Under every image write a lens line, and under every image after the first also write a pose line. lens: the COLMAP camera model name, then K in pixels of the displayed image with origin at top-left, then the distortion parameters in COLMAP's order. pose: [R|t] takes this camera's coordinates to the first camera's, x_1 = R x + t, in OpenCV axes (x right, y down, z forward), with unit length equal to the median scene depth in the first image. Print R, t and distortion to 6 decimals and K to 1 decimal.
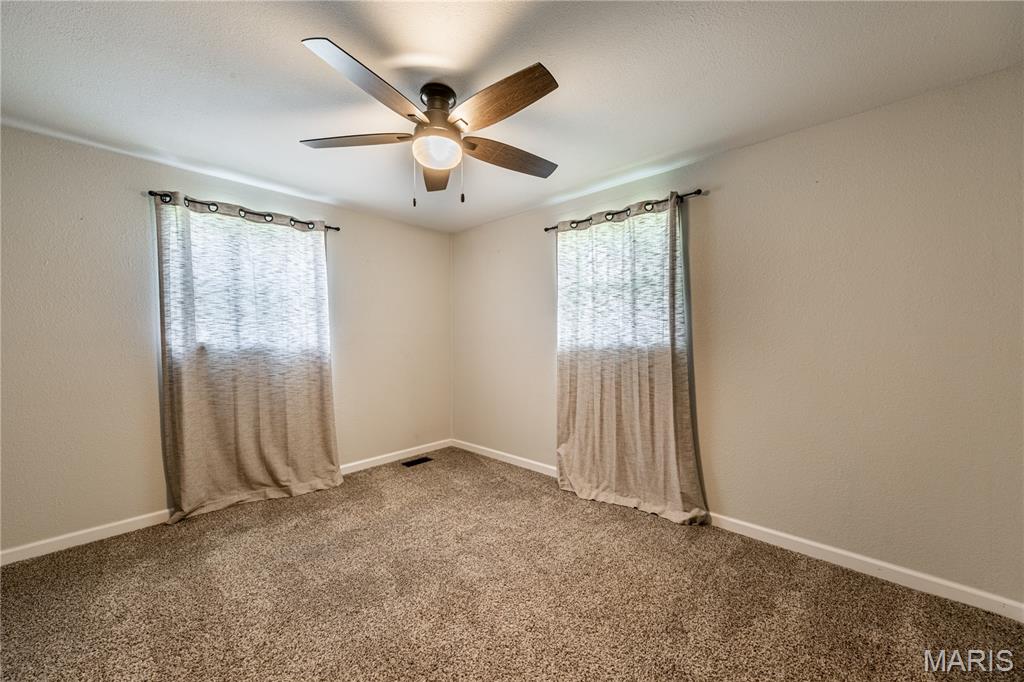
lens RADIAL K [[383.7, 0, 510.0], [0, 383.7, 337.1], [0, 0, 1]] dist [0.007453, -0.000190]
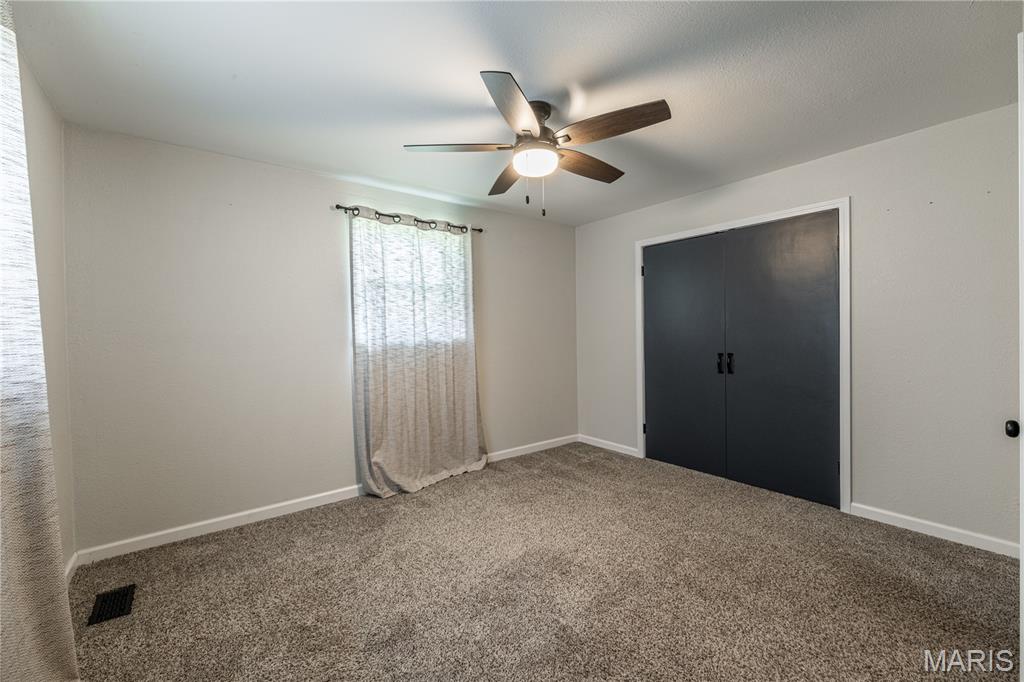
lens RADIAL K [[406.3, 0, 514.8], [0, 406.3, 344.0], [0, 0, 1]] dist [-0.001004, -0.000059]
pose [[0.158783, -0.018658, 0.987137, -2.187214], [0.023932, 0.999600, 0.015044, 0.044033], [-0.987023, 0.021235, 0.159166, 1.467150]]
